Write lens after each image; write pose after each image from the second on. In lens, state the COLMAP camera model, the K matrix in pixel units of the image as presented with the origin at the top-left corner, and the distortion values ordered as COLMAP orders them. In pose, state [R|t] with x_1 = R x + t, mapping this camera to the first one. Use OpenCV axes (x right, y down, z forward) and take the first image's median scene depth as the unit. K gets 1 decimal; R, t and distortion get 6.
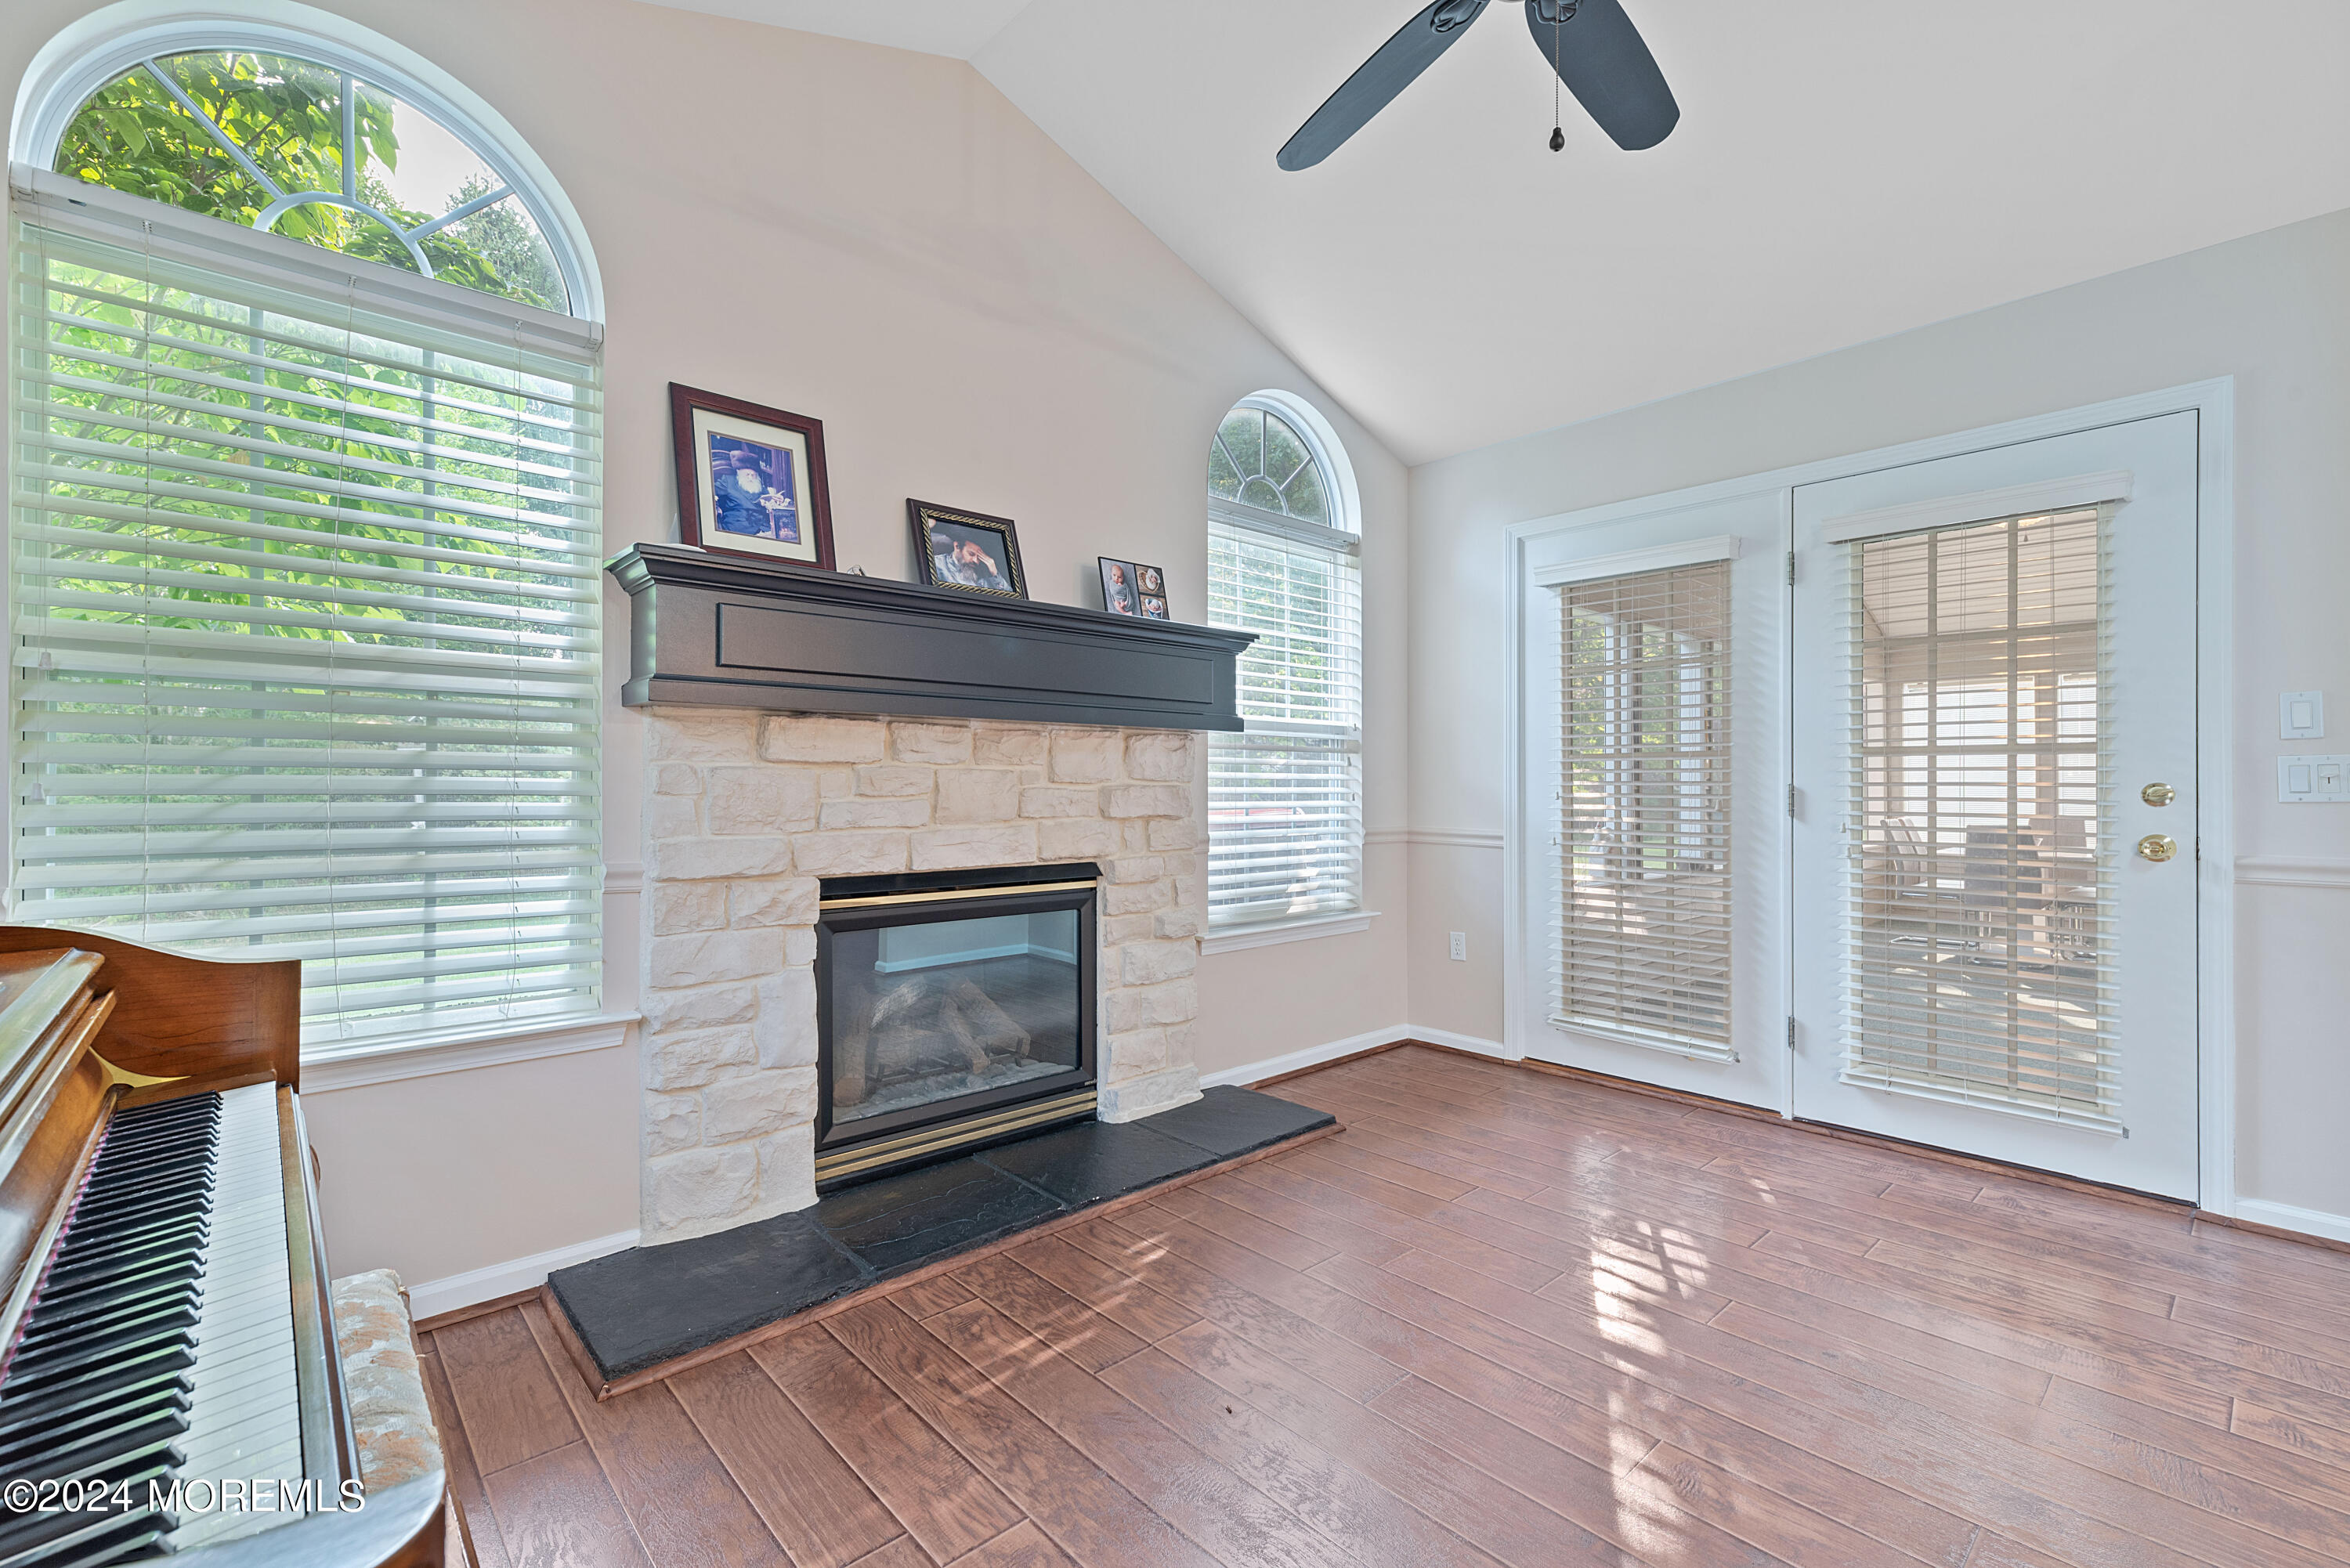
lens RADIAL K [[1017.6, 0, 1173.4], [0, 1017.6, 782.3], [0, 0, 1]] dist [0.005919, 0.000748]
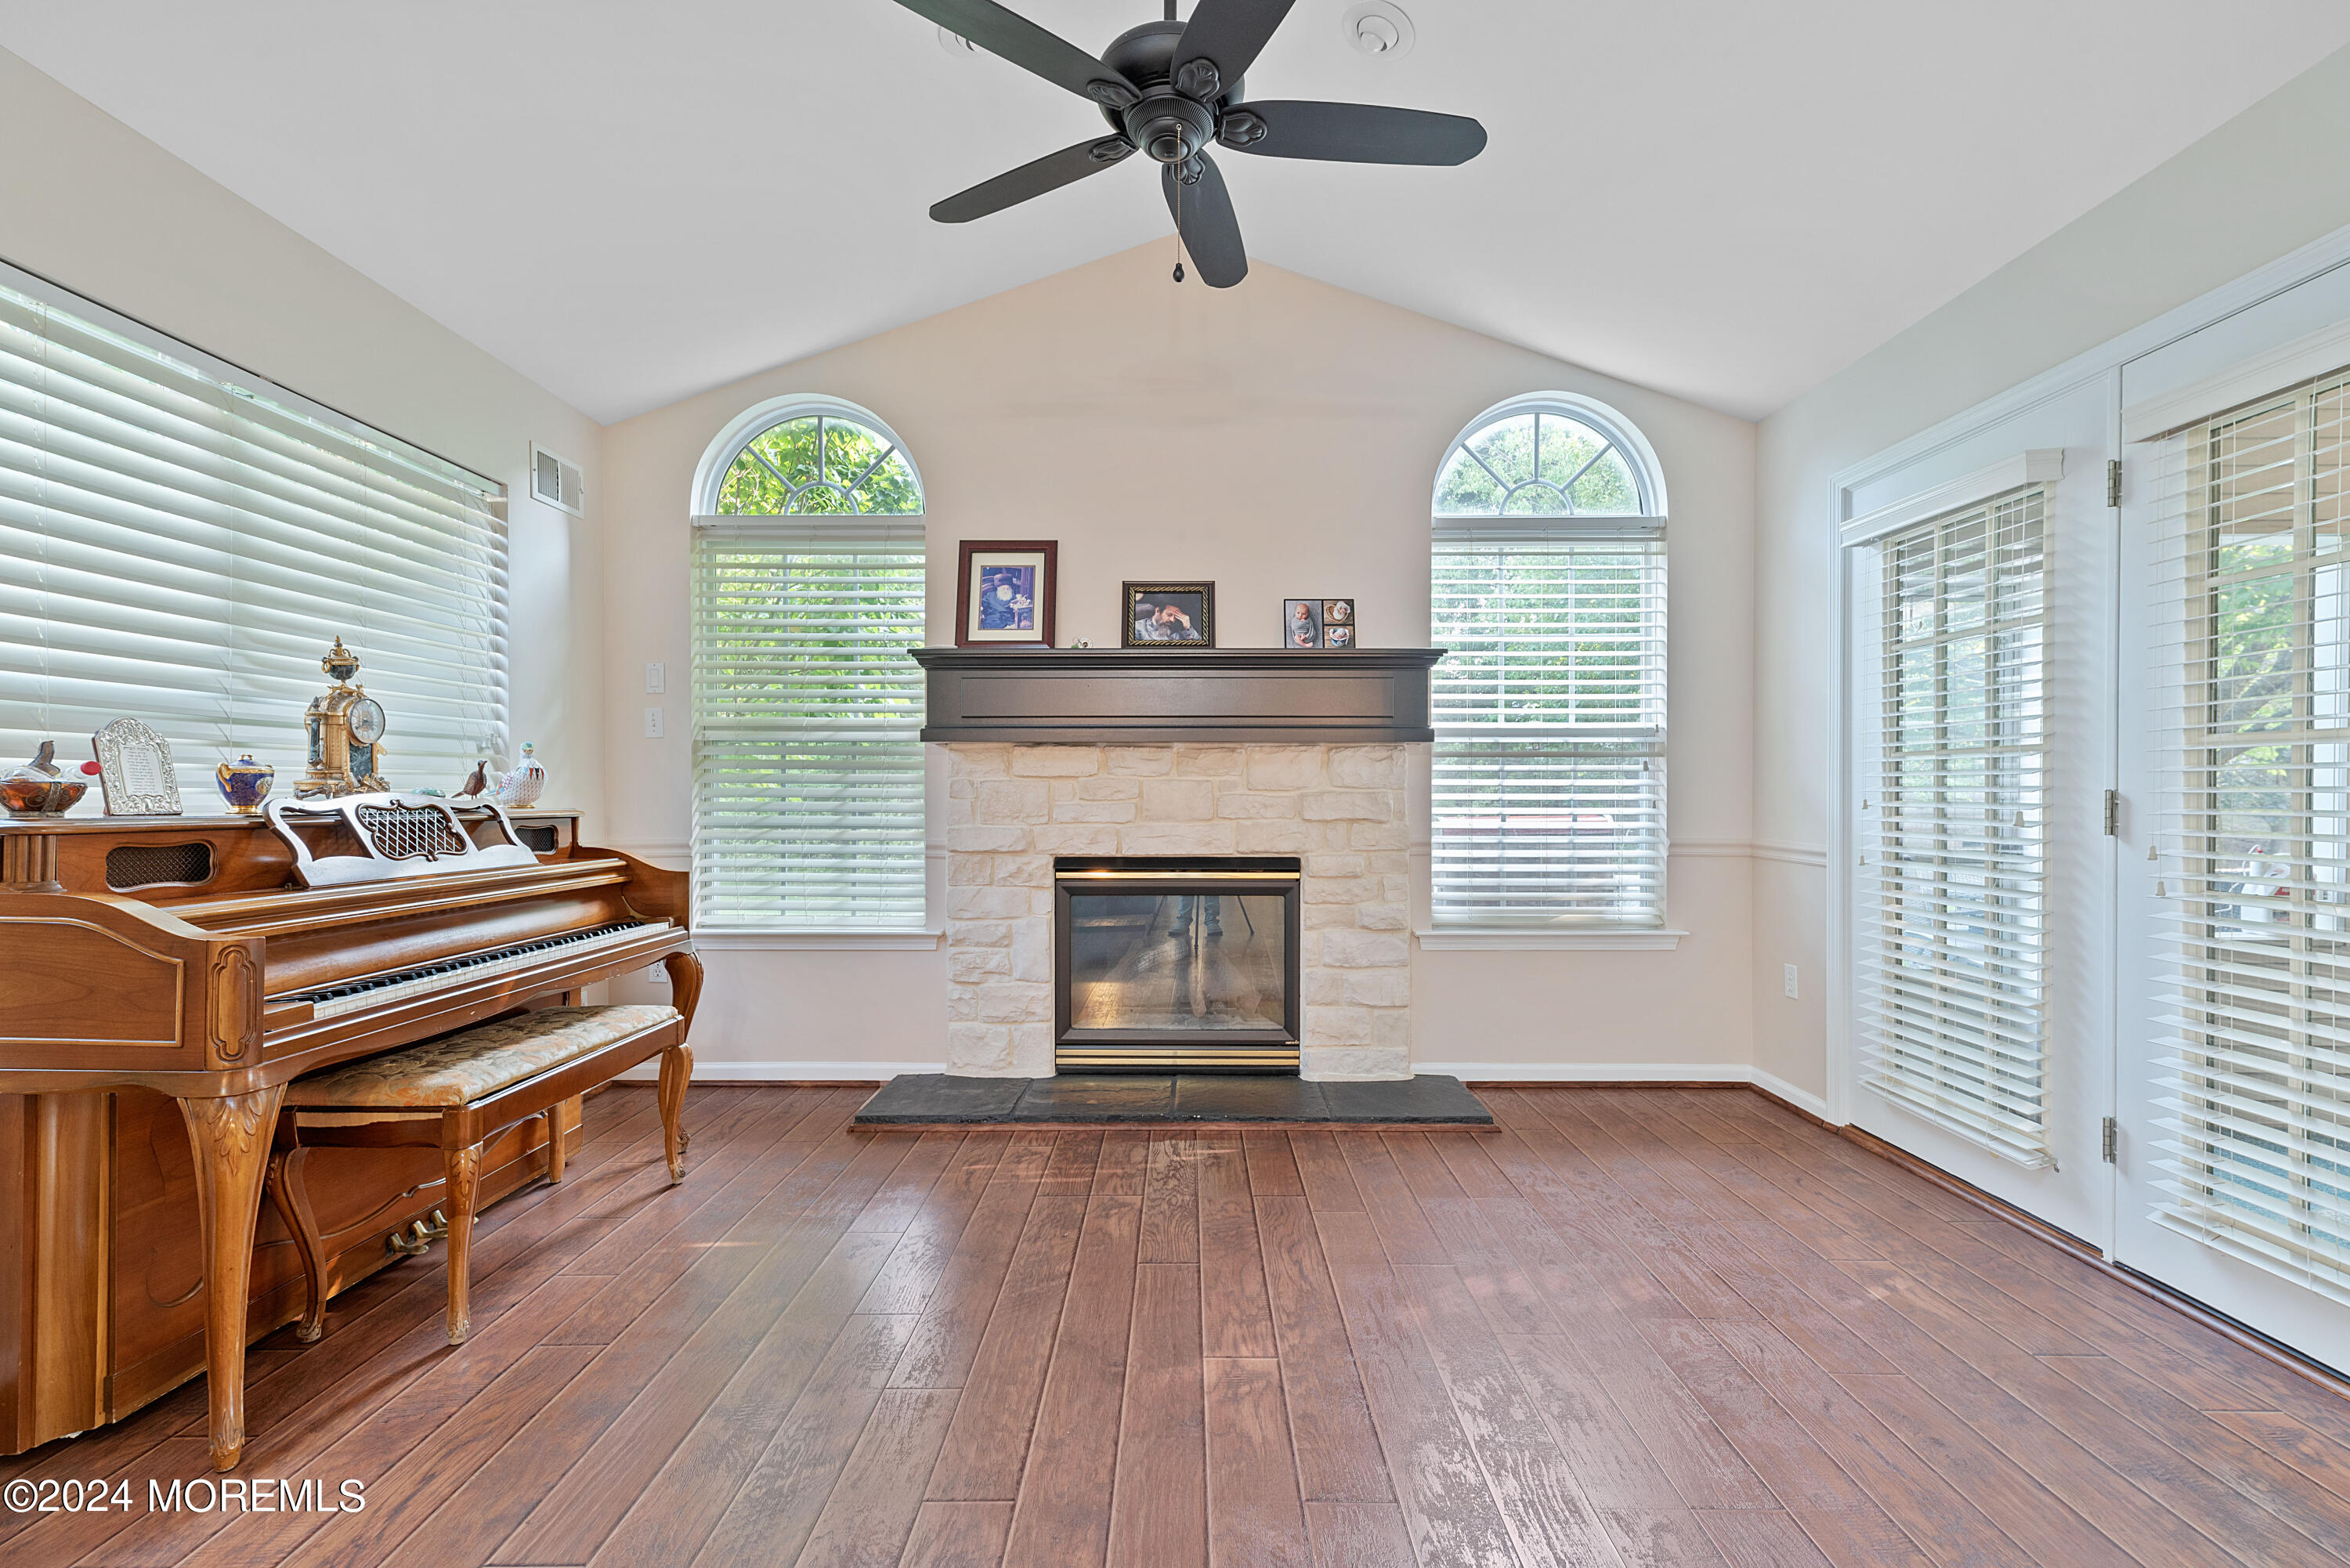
lens RADIAL K [[1014.1, 0, 1176.0], [0, 1014.1, 795.4], [0, 0, 1]] dist [0.003332, 0.000571]
pose [[0.735249, 0.002175, -0.677794, 0.652172], [0.003477, 0.999970, 0.006980, -0.001977], [0.677789, -0.007489, 0.735219, 0.045212]]
